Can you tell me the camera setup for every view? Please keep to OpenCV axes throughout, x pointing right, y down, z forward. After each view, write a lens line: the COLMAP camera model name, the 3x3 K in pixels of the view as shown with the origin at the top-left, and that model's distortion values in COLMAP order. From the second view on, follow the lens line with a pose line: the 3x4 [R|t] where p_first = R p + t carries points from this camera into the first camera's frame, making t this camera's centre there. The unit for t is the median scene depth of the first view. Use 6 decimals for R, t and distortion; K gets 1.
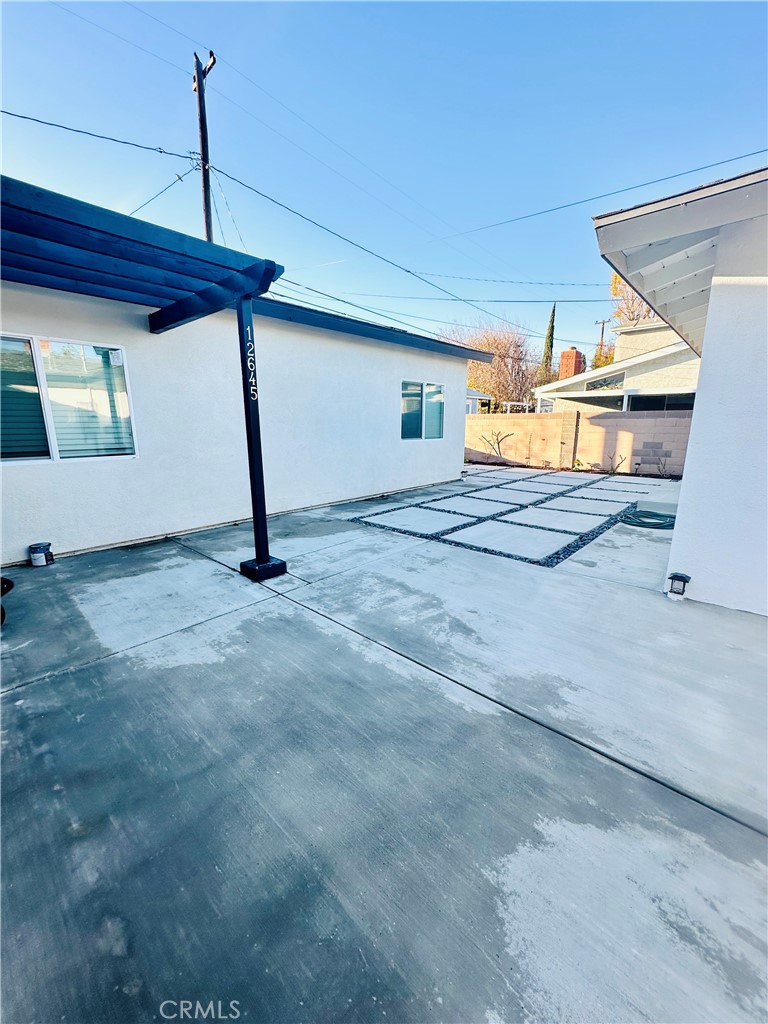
lens RADIAL K [[406.4, 0, 384.4], [0, 406.4, 508.2], [0, 0, 1]] dist [-0.001973, 0.000360]
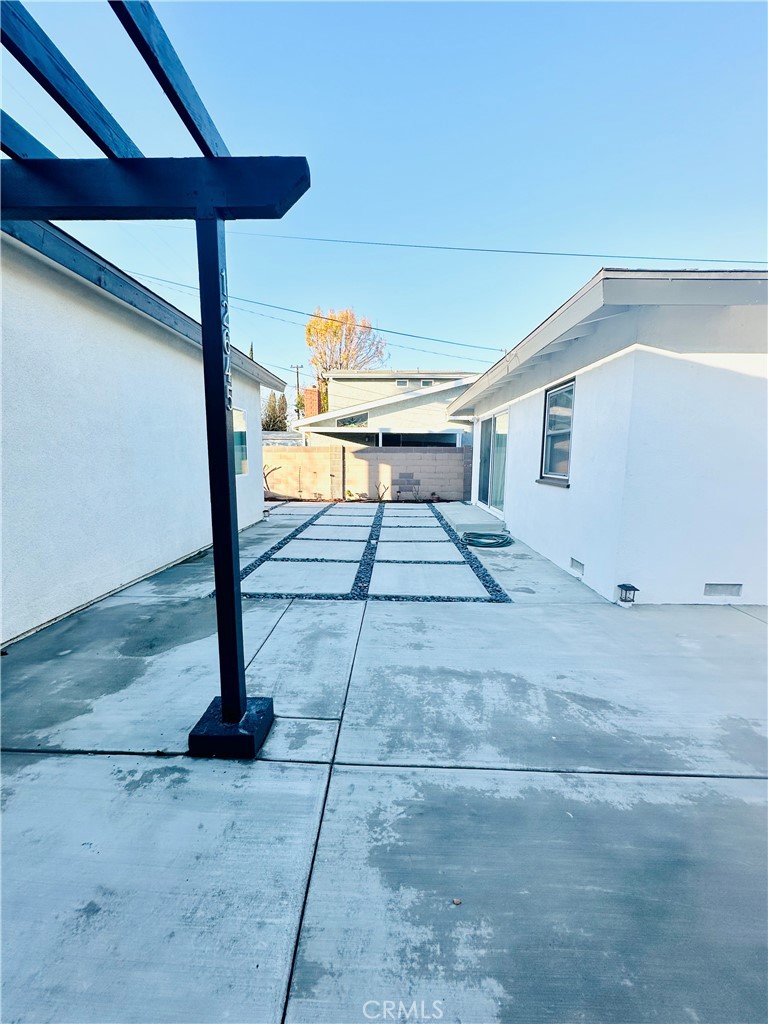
lens RADIAL K [[406.4, 0, 385.3], [0, 406.4, 511.1], [0, 0, 1]] dist [-0.001973, 0.000360]
pose [[0.756937, -0.080523, 0.648508, -0.402783], [0.126168, 0.991716, -0.024125, -0.080299], [-0.641193, 0.100082, 0.760826, 0.378749]]
